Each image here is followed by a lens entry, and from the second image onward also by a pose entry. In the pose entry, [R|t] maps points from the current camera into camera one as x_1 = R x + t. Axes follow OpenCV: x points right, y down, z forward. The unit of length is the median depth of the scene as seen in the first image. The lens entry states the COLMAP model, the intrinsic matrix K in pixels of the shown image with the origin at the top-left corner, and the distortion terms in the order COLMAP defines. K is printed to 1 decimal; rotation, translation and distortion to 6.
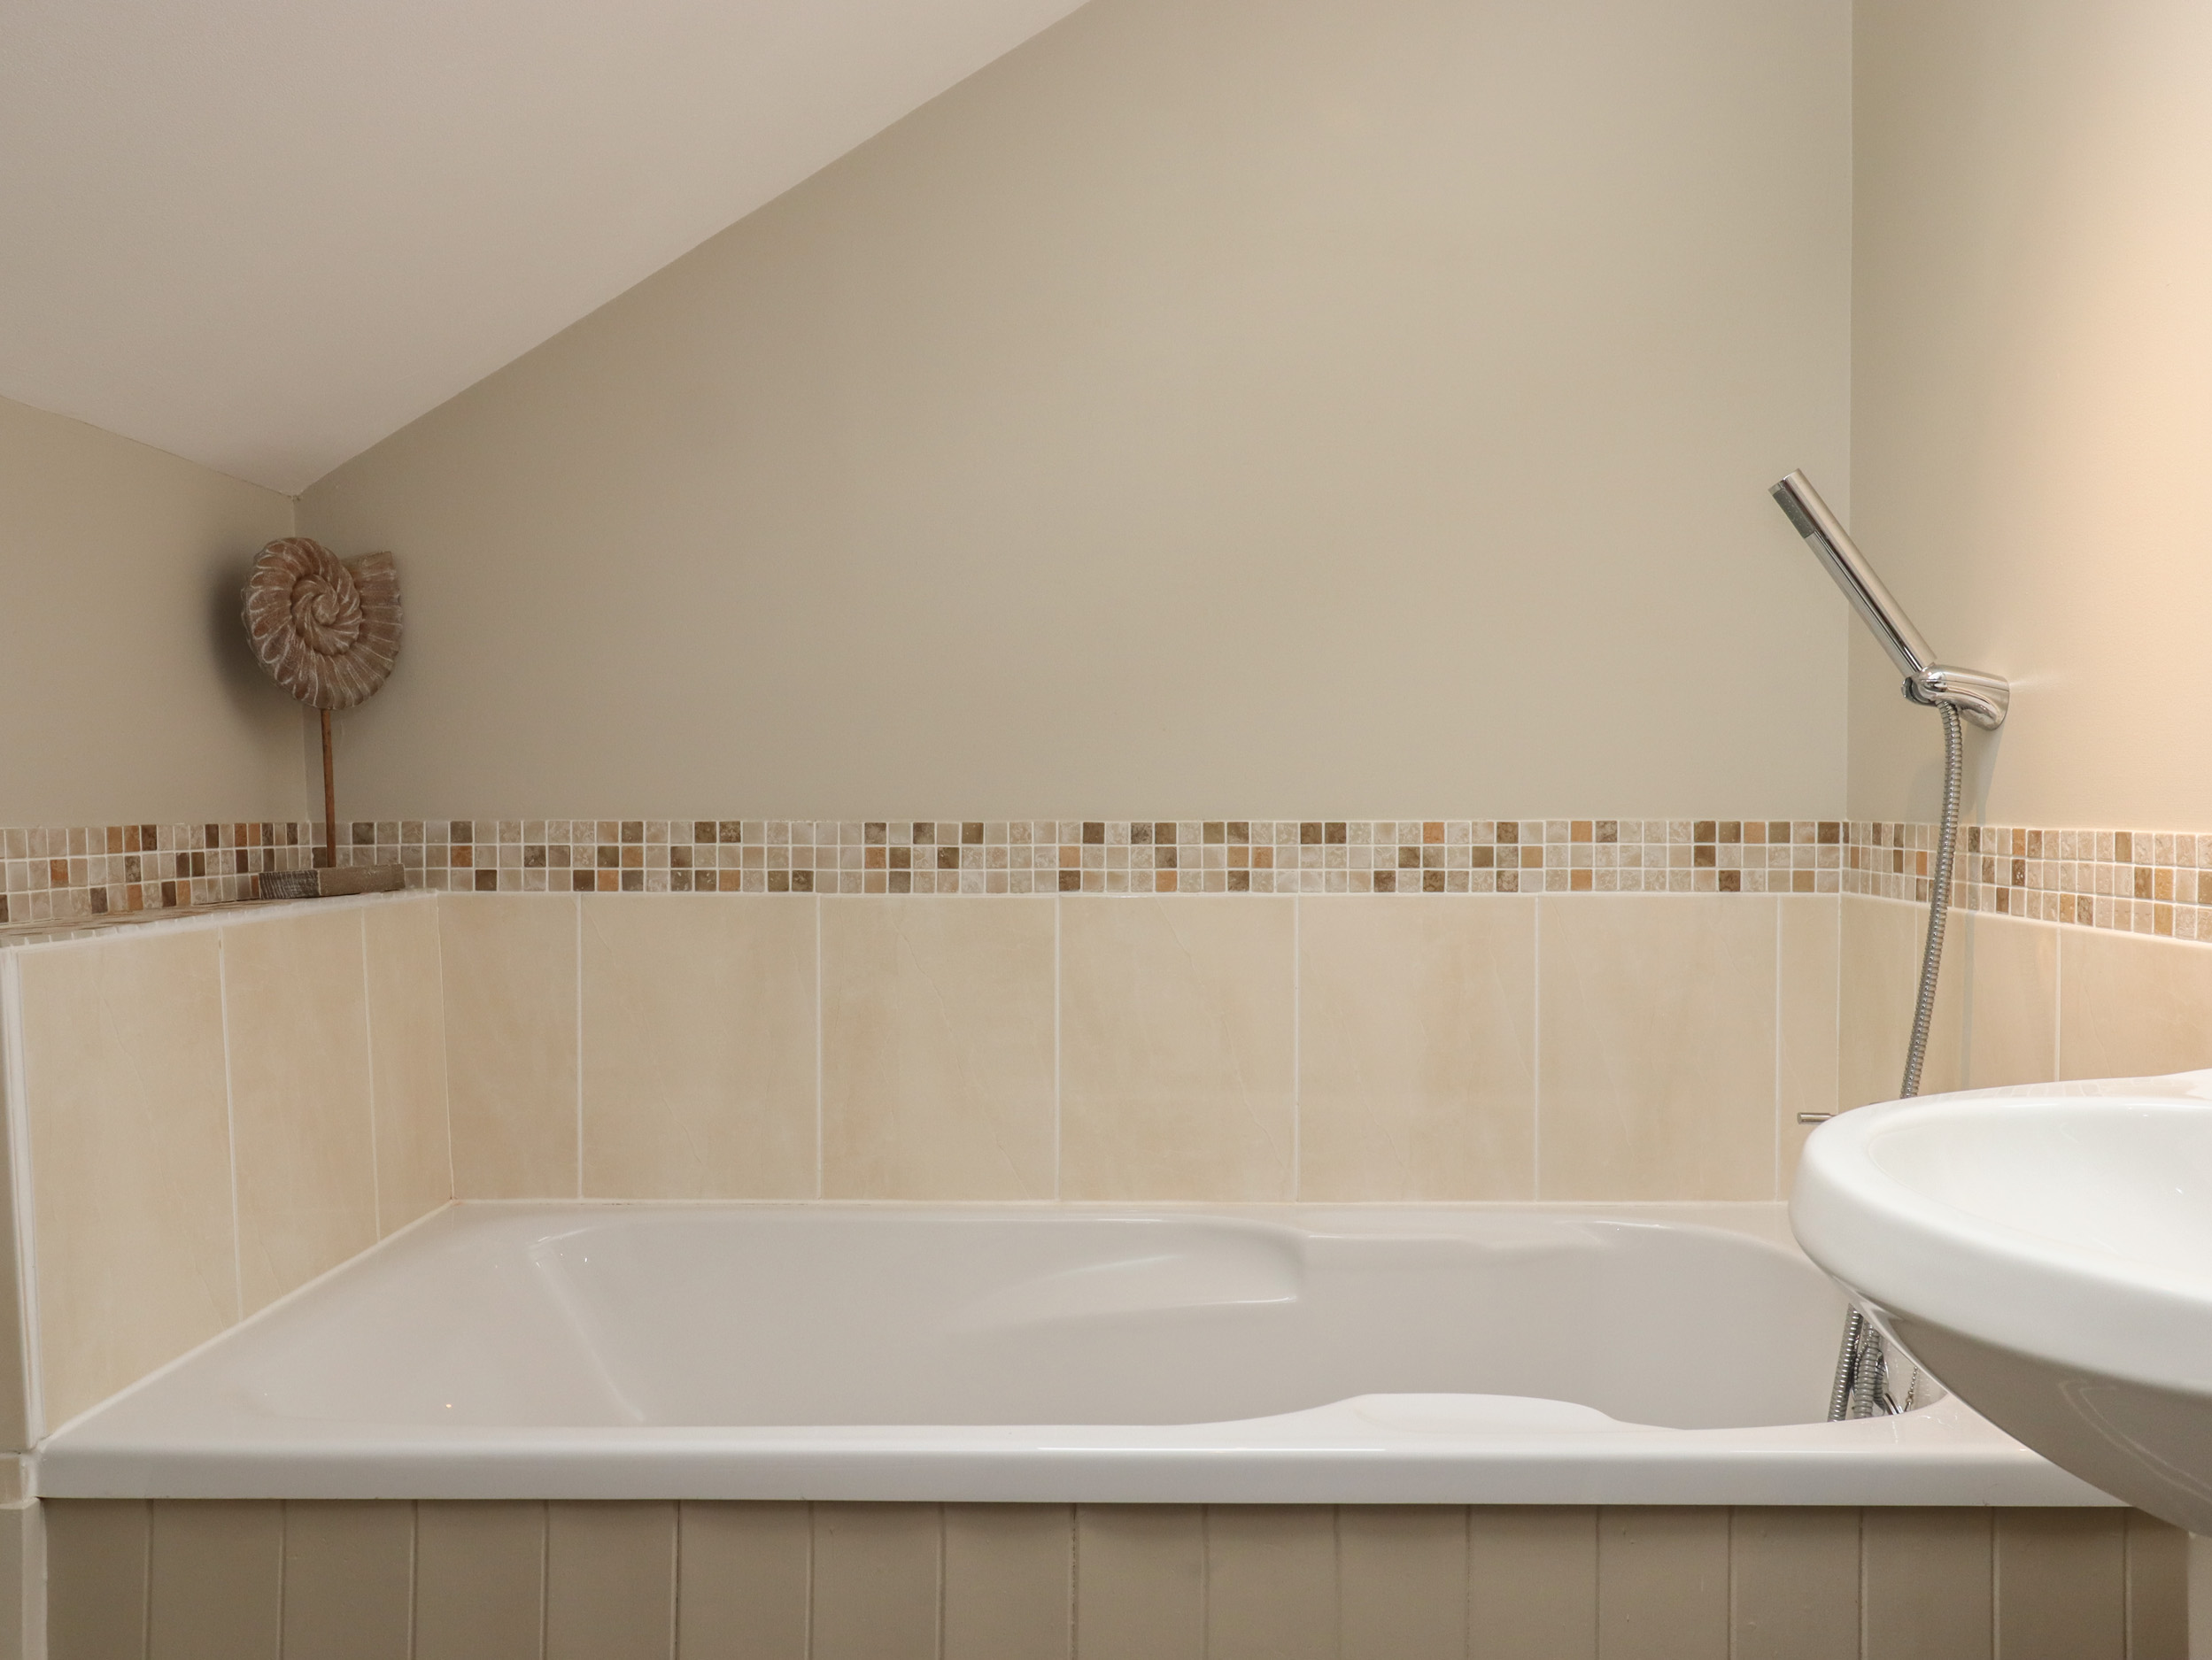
lens RADIAL K [[1707.0, 0, 1082.0], [0, 1707.0, 830.8], [0, 0, 1]] dist [0.009170, -0.010478]
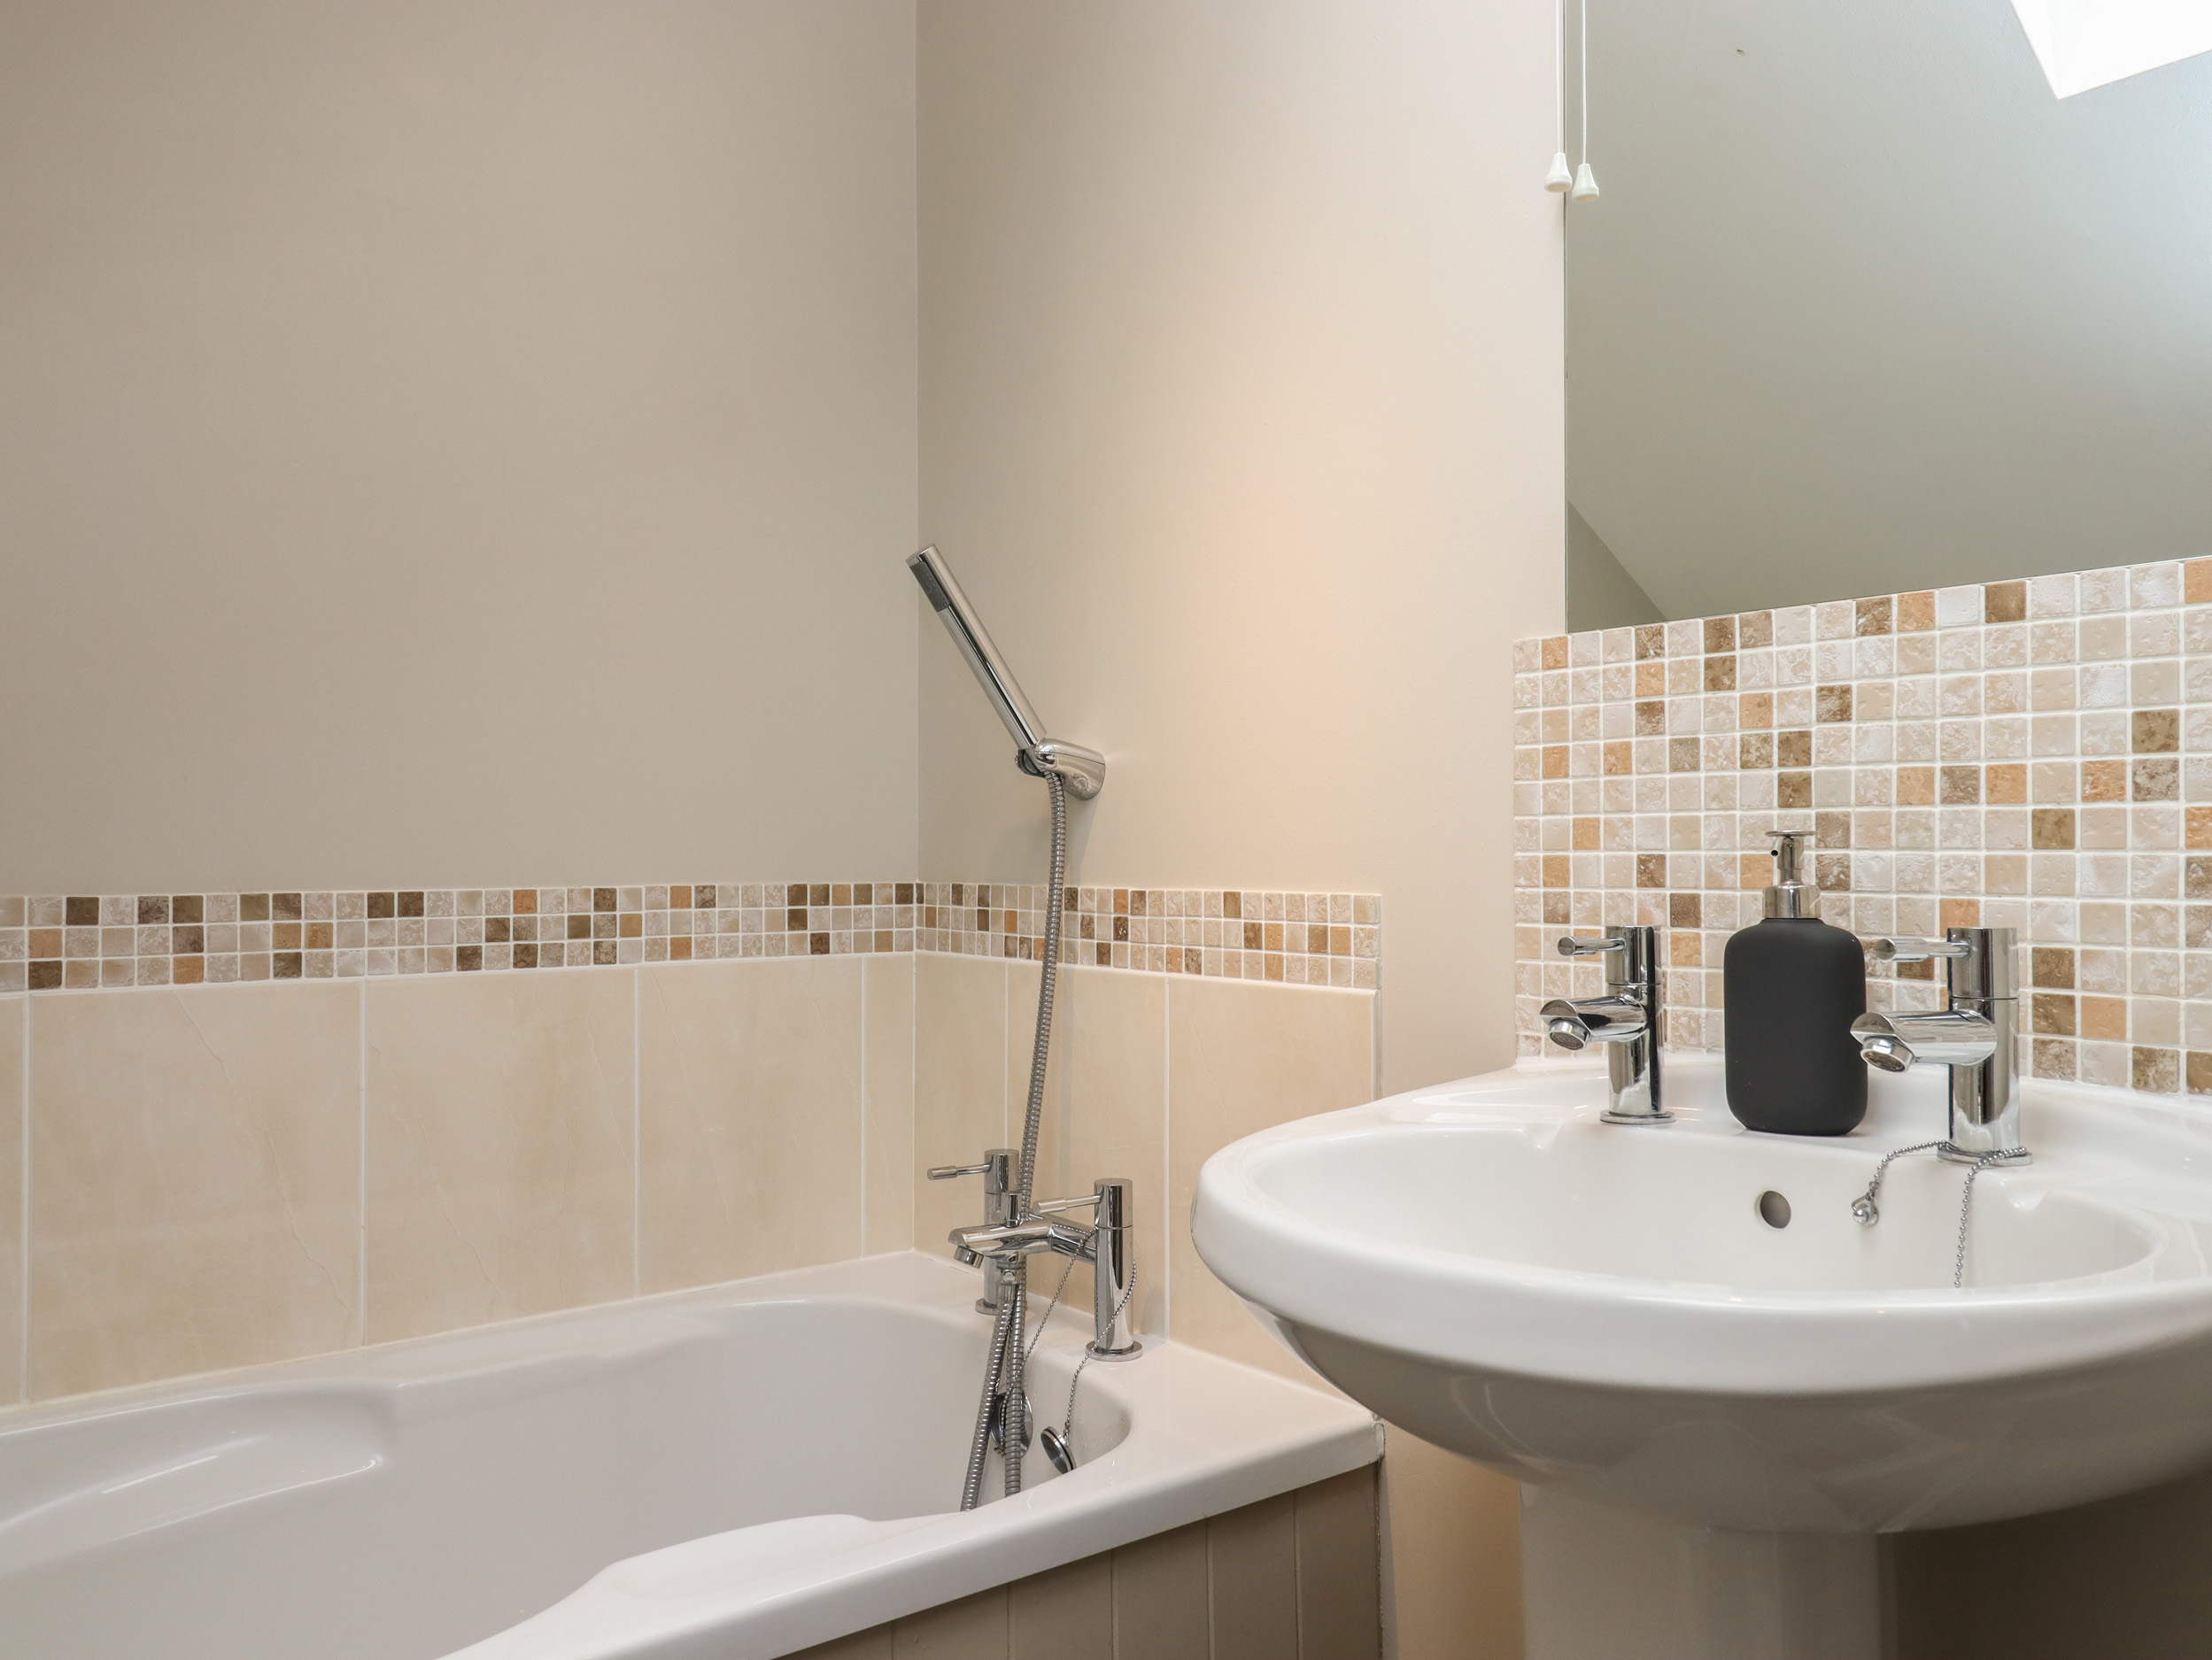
lens RADIAL K [[1707.0, 0, 1124.5], [0, 1707.0, 828.2], [0, 0, 1]] dist [0.009170, -0.010478]
pose [[0.777378, 0.006307, 0.629003, -0.113905], [0.015235, 0.999468, -0.028850, -0.006725], [-0.628850, 0.032010, 0.776868, 0.104868]]
